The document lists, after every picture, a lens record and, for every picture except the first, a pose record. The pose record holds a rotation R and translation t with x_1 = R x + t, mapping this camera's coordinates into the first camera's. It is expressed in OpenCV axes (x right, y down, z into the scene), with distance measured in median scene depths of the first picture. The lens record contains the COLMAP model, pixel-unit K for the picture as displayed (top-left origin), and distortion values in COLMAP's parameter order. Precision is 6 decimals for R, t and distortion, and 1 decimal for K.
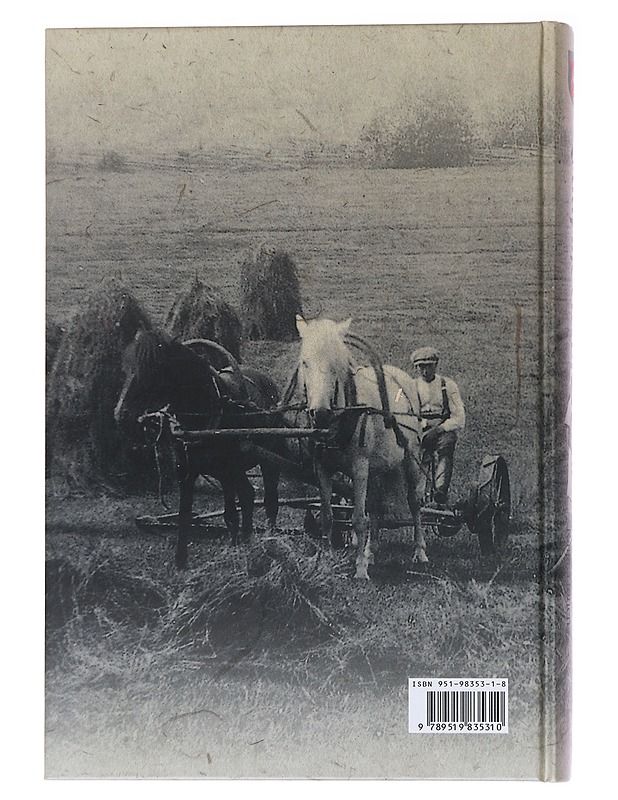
lens RADIAL K [[3014.8, 0, 309.2], [0, 3014.8, 399.8], [0, 0, 1]] dist [-0.299443, 0.000000]
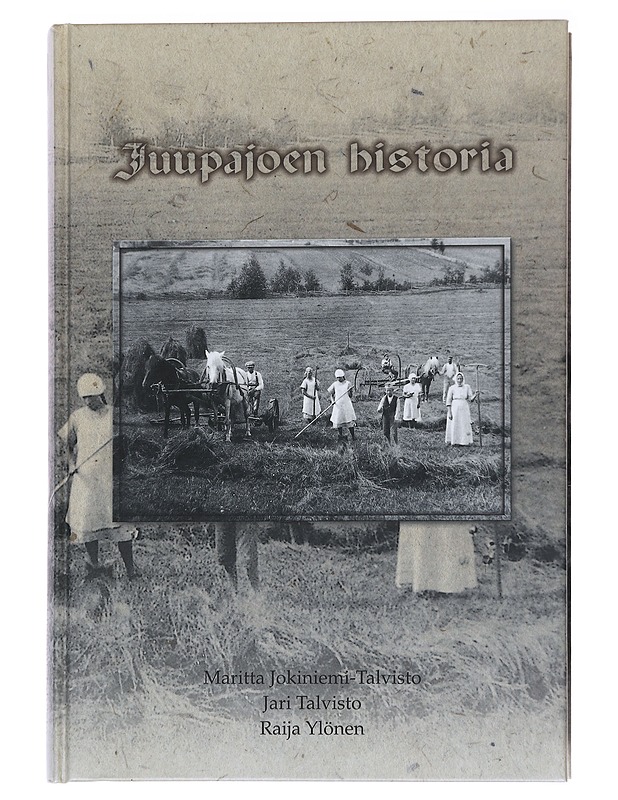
lens RADIAL K [[3014.8, 0, 308.9], [0, 3014.8, 399.9], [0, 0, 1]] dist [-0.299443, 0.000000]
pose [[0.999999, -0.001301, -0.000689, 0.096865], [0.001303, 0.999995, 0.003012, 0.010987], [0.000685, -0.003013, 0.999995, -1.885907]]
